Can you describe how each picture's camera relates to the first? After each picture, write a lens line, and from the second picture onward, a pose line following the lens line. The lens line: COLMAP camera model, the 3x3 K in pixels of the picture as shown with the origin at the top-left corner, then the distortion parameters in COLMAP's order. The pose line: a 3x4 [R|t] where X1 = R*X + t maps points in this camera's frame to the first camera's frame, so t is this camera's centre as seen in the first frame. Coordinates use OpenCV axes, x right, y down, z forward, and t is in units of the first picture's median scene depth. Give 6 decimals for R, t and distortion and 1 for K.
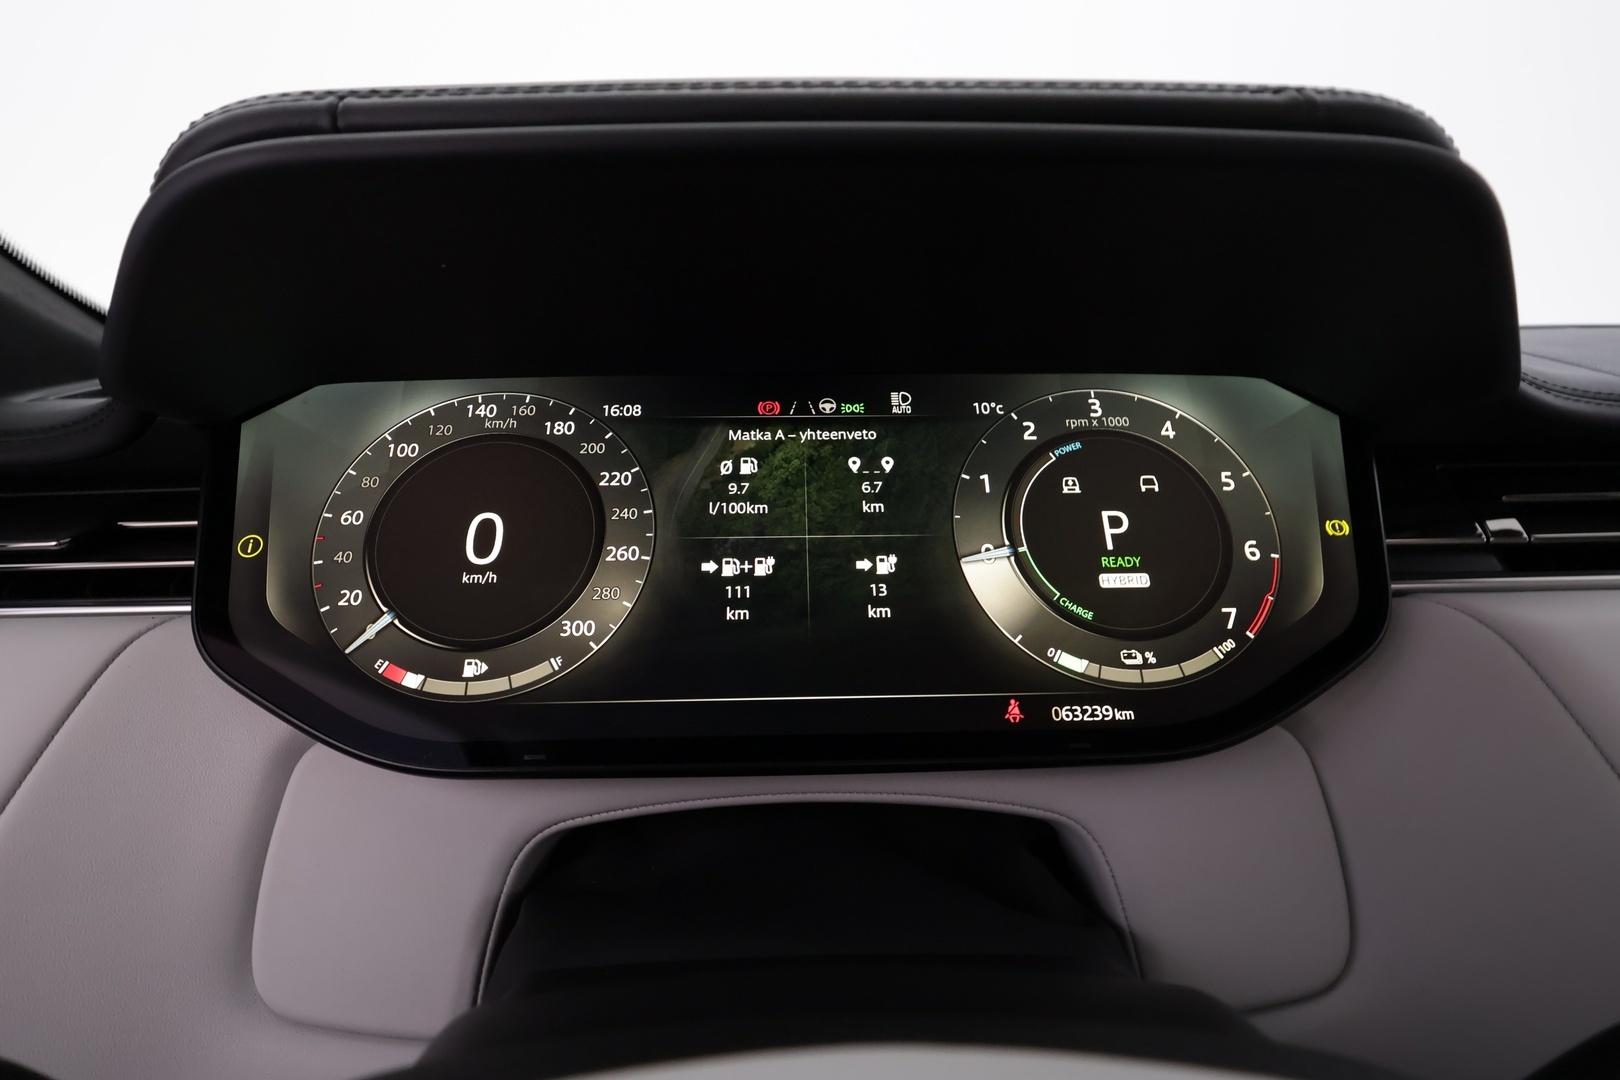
lens RADIAL K [[855.2, 0, 810.0], [0, 855.2, 540.0], [0, 0, 1]] dist [0.001755, 0.000317]
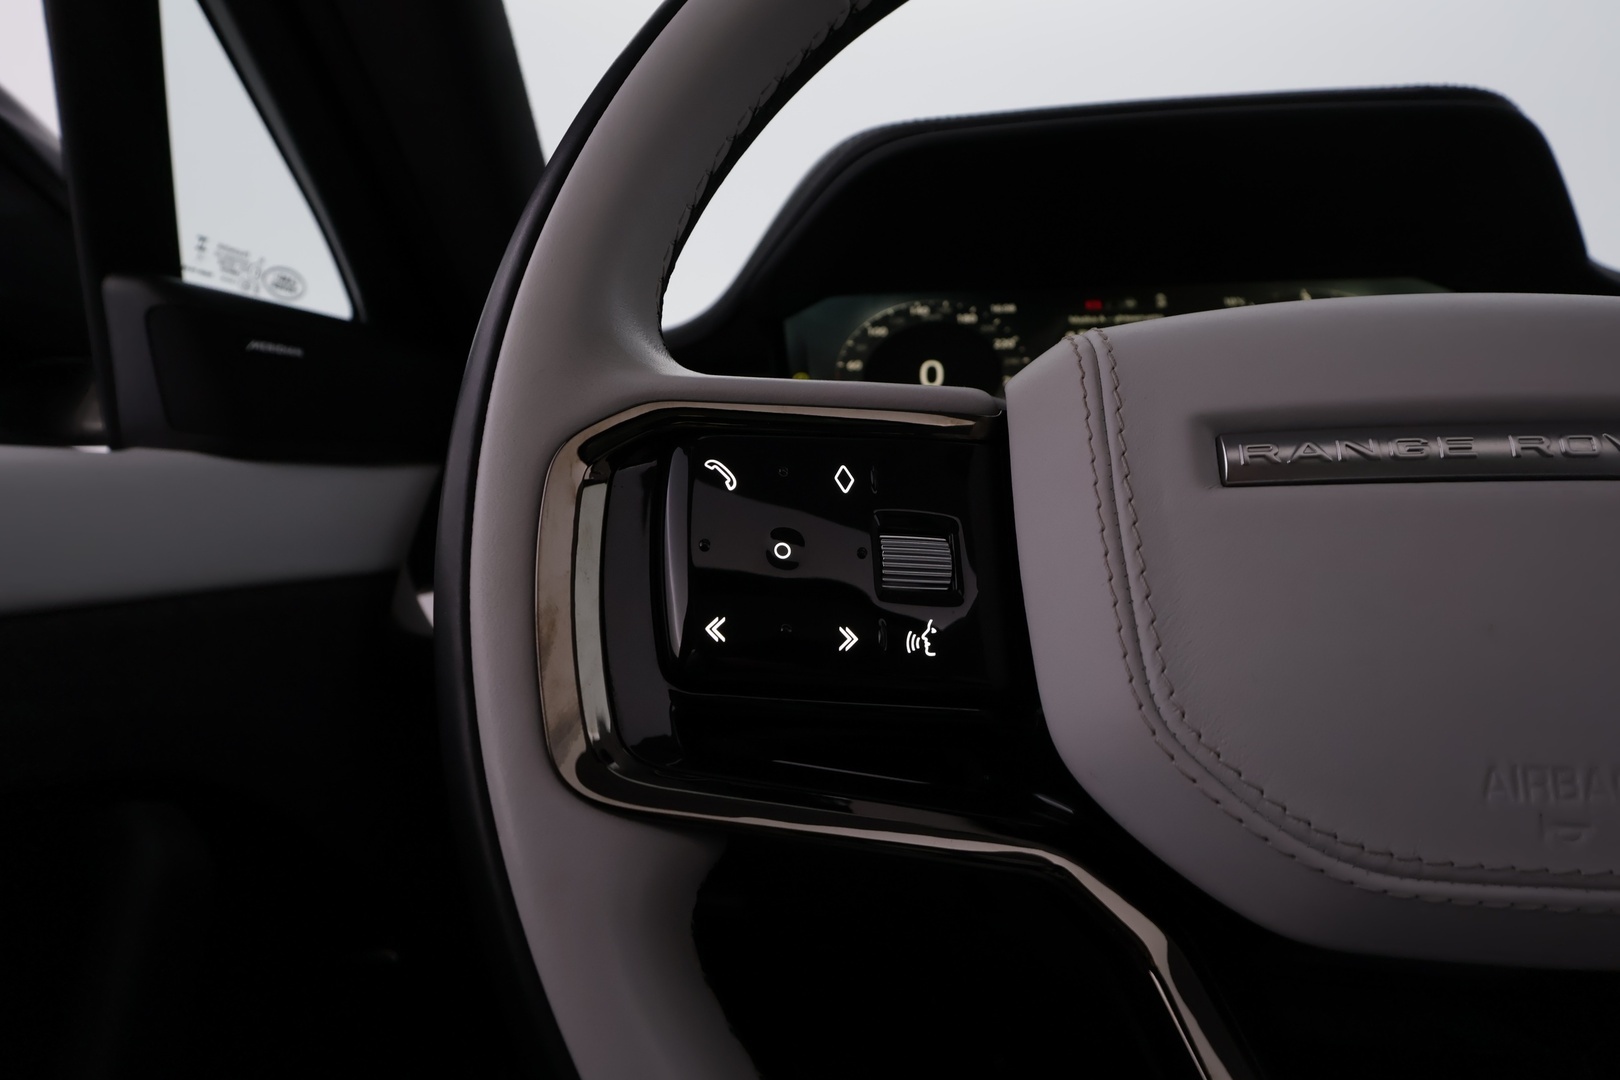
lens RADIAL K [[884.5, 0, 821.0], [0, 884.5, 539.6], [0, 0, 1]] dist [0.001024, 0.001821]
pose [[0.987771, 0.008923, -0.155654, -0.304267], [-0.025321, 0.994288, -0.103688, 0.495054], [0.153840, 0.106361, 0.982355, -0.715945]]
